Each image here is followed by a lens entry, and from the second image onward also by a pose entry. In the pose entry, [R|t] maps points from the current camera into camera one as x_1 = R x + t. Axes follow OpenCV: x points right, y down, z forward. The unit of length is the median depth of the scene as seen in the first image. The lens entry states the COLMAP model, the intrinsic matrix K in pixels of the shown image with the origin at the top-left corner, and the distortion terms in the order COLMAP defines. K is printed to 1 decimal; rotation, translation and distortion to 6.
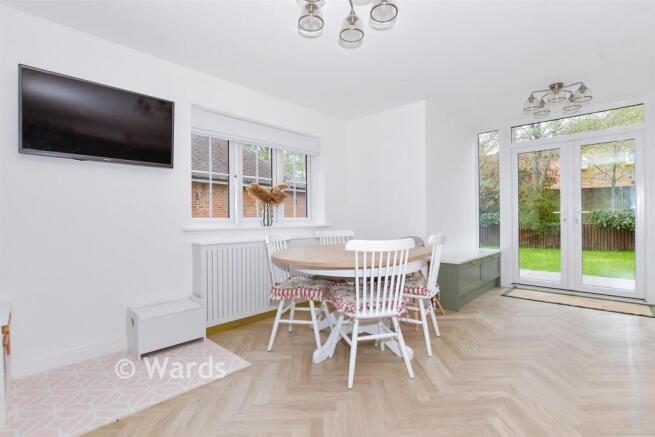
lens RADIAL K [[302.9, 0, 326.9], [0, 302.9, 219.4], [0, 0, 1]] dist [-0.000269, -0.000075]
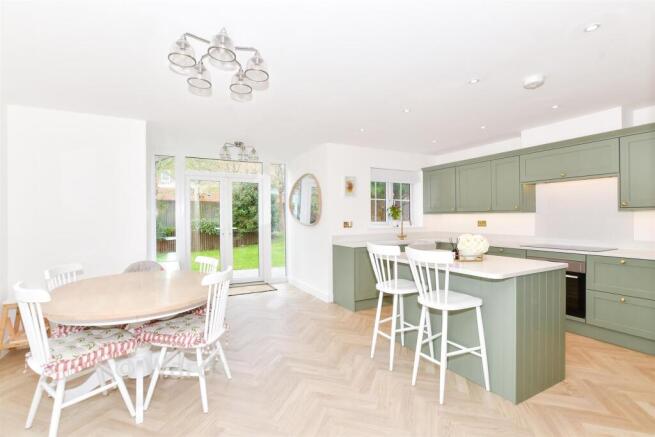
lens RADIAL K [[302.9, 0, 326.8], [0, 302.9, 220.4], [0, 0, 1]] dist [-0.000269, -0.000075]
pose [[0.322575, 0.003220, 0.946539, -0.788405], [0.001096, 0.999992, -0.003775, -0.119309], [-0.946543, 0.002255, 0.322569, 0.239254]]
